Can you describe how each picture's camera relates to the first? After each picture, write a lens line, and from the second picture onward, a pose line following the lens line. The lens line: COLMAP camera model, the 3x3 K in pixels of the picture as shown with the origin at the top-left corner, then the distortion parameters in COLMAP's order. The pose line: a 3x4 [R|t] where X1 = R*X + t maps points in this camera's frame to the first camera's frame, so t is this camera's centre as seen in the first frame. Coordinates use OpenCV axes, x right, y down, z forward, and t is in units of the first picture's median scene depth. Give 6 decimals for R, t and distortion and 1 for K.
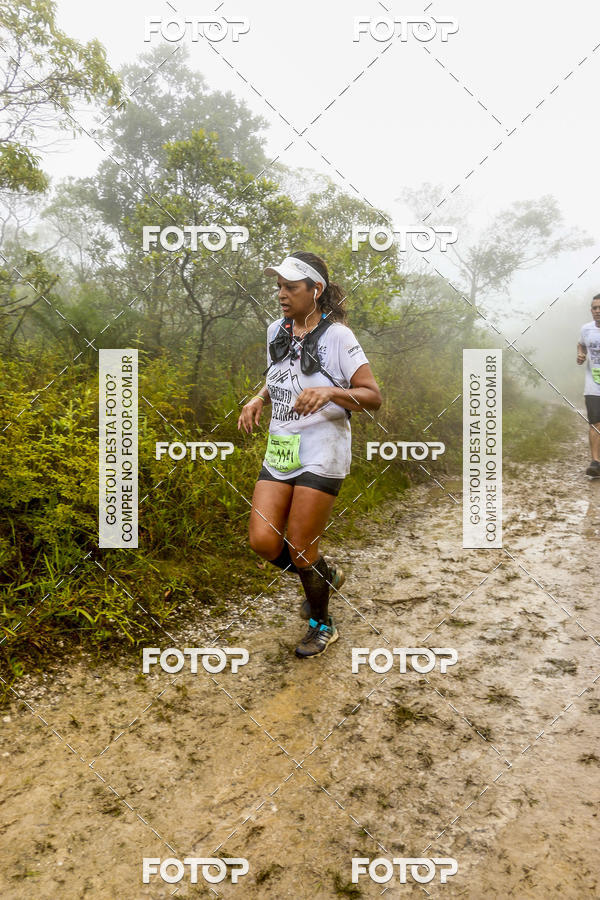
lens RADIAL K [[816.9, 0, 301.5], [0, 816.9, 447.4], [0, 0, 1]] dist [-0.160021, 0.207622]
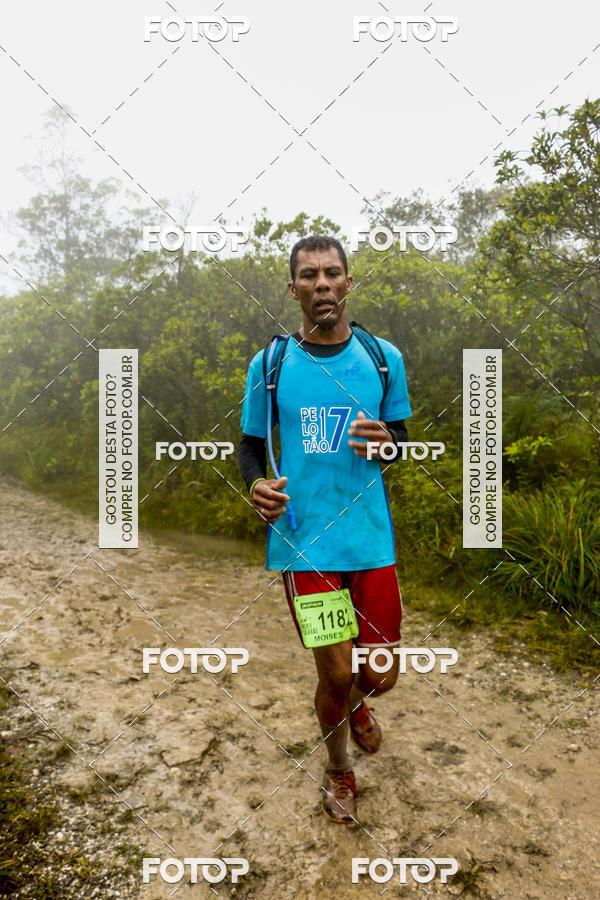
lens RADIAL K [[815.8, 0, 303.3], [0, 815.8, 454.9], [0, 0, 1]] dist [-0.155589, 0.200336]
pose [[0.528456, -0.091556, 0.844010, -0.511679], [0.116599, 0.992574, 0.034666, -0.123247], [-0.840916, 0.080092, 0.535206, 0.568221]]
